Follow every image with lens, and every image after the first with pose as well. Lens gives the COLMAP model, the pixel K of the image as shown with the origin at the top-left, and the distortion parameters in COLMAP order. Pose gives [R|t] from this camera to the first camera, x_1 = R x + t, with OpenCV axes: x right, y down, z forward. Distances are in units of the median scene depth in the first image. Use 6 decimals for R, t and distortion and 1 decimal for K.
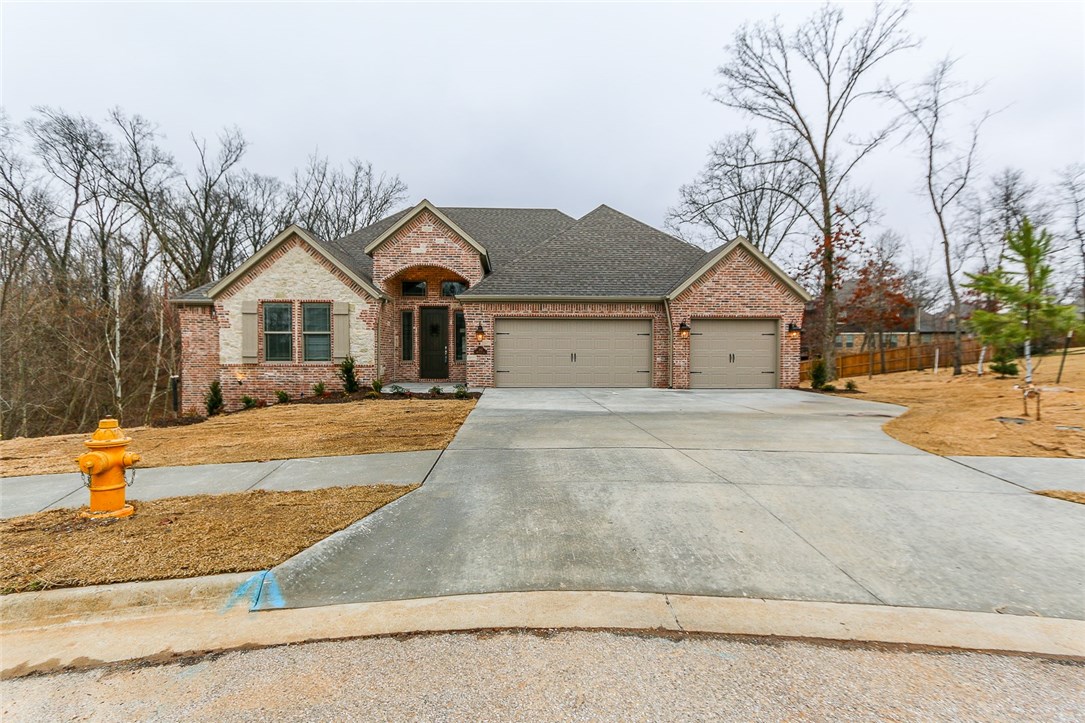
lens RADIAL K [[506.7, 0, 534.9], [0, 506.7, 360.4], [0, 0, 1]] dist [0.005256, 0.000158]
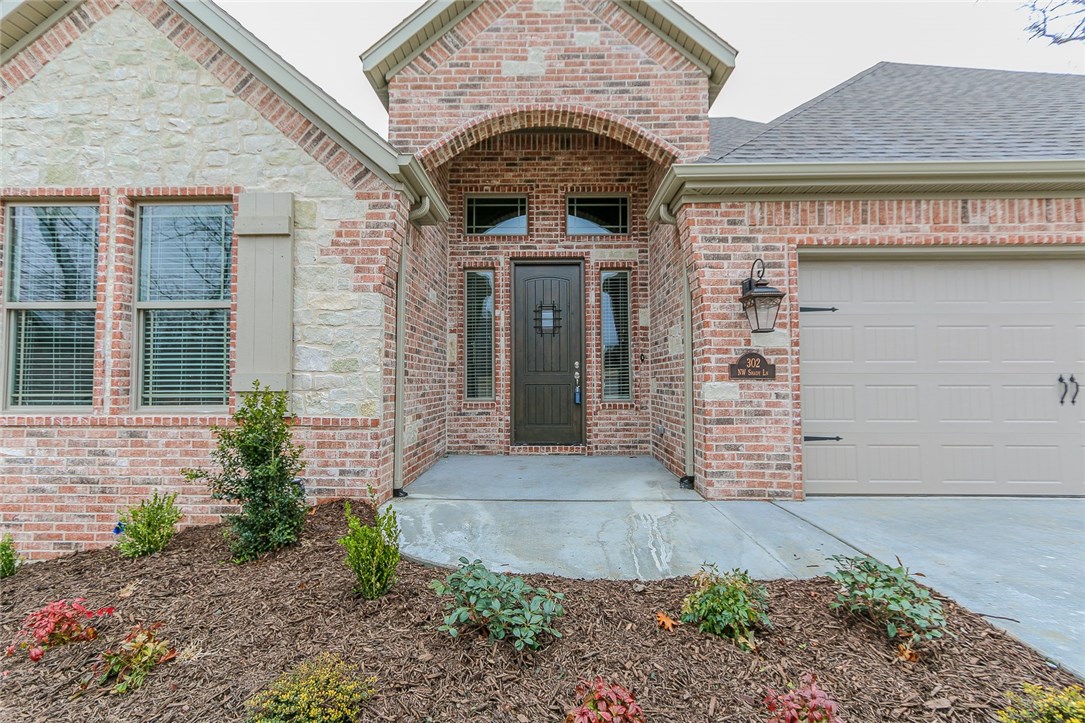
lens RADIAL K [[493.0, 0, 537.6], [0, 493.0, 359.8], [0, 0, 1]] dist [0.003092, 0.000198]
pose [[0.997743, -0.006714, -0.066810, -0.208010], [0.002738, 0.998229, -0.059426, -0.006889], [0.067091, 0.059109, 0.995994, 0.717155]]
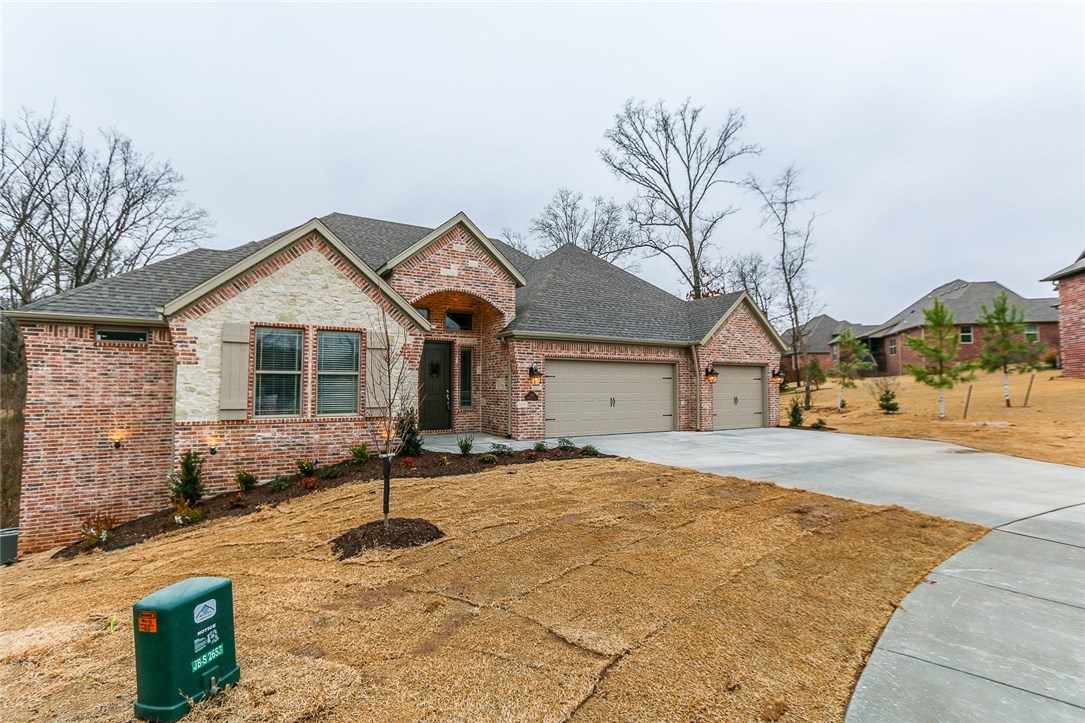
lens RADIAL K [[506.7, 0, 534.9], [0, 506.7, 360.4], [0, 0, 1]] dist [0.005256, 0.000158]
pose [[0.886363, 0.023952, 0.462371, -0.498589], [0.006956, 0.997859, -0.065025, -0.023587], [-0.462939, 0.060851, 0.884299, 0.237348]]
